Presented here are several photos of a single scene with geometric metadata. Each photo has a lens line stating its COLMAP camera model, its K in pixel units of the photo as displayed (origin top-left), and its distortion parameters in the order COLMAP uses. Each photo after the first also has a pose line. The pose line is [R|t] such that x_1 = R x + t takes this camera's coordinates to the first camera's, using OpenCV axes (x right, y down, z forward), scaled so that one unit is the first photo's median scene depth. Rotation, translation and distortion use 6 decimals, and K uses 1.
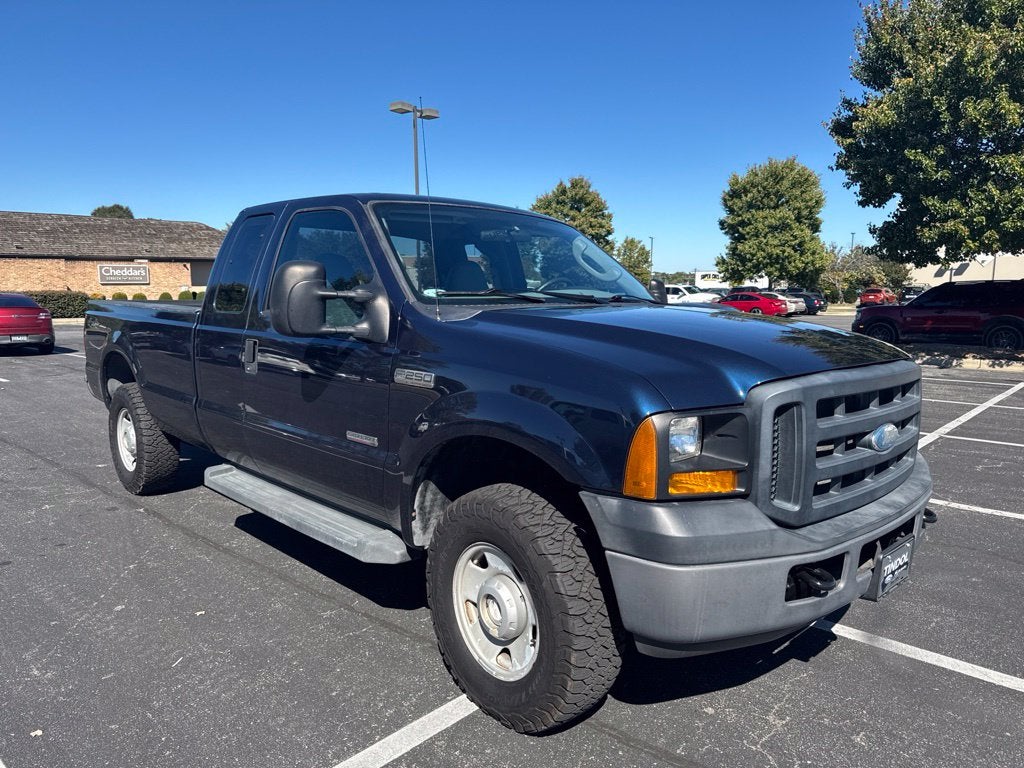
lens RADIAL K [[724.3, 0, 508.3], [0, 724.3, 384.6], [0, 0, 1]] dist [0.055306, -0.078069]
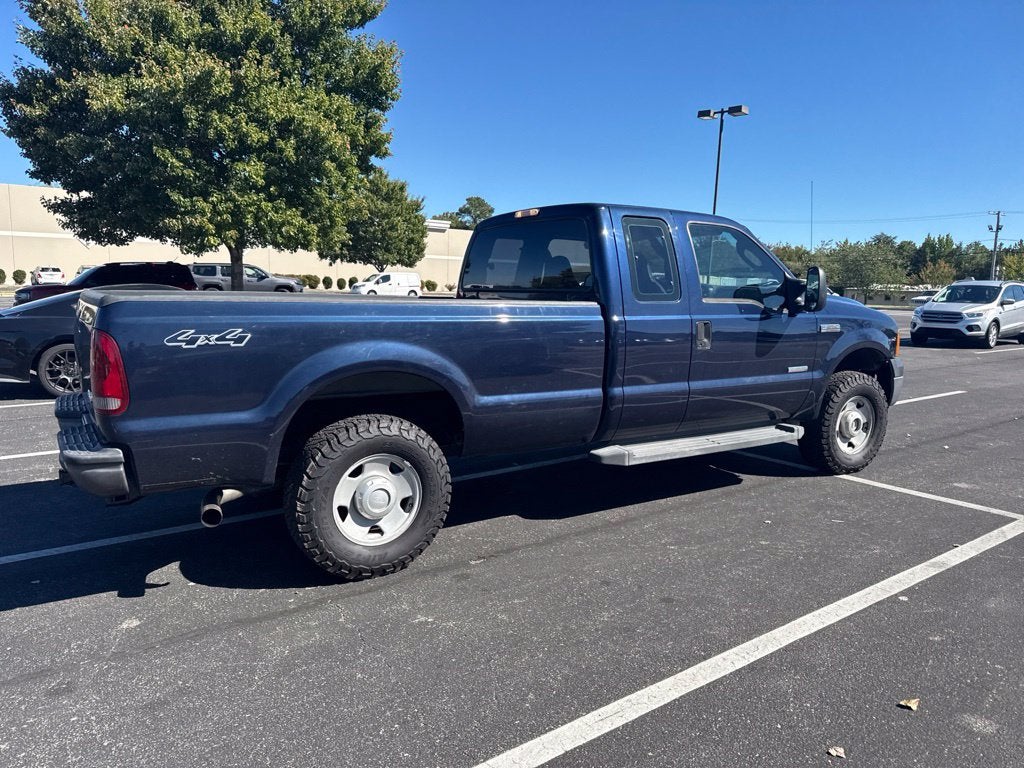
lens RADIAL K [[731.3, 0, 514.7], [0, 731.3, 385.4], [0, 0, 1]] dist [0.036332, -0.042014]
pose [[0.194573, -0.141612, 0.970612, -2.042587], [0.111775, 0.986279, 0.121491, -0.176175], [-0.974499, 0.084851, 0.207732, 1.298941]]
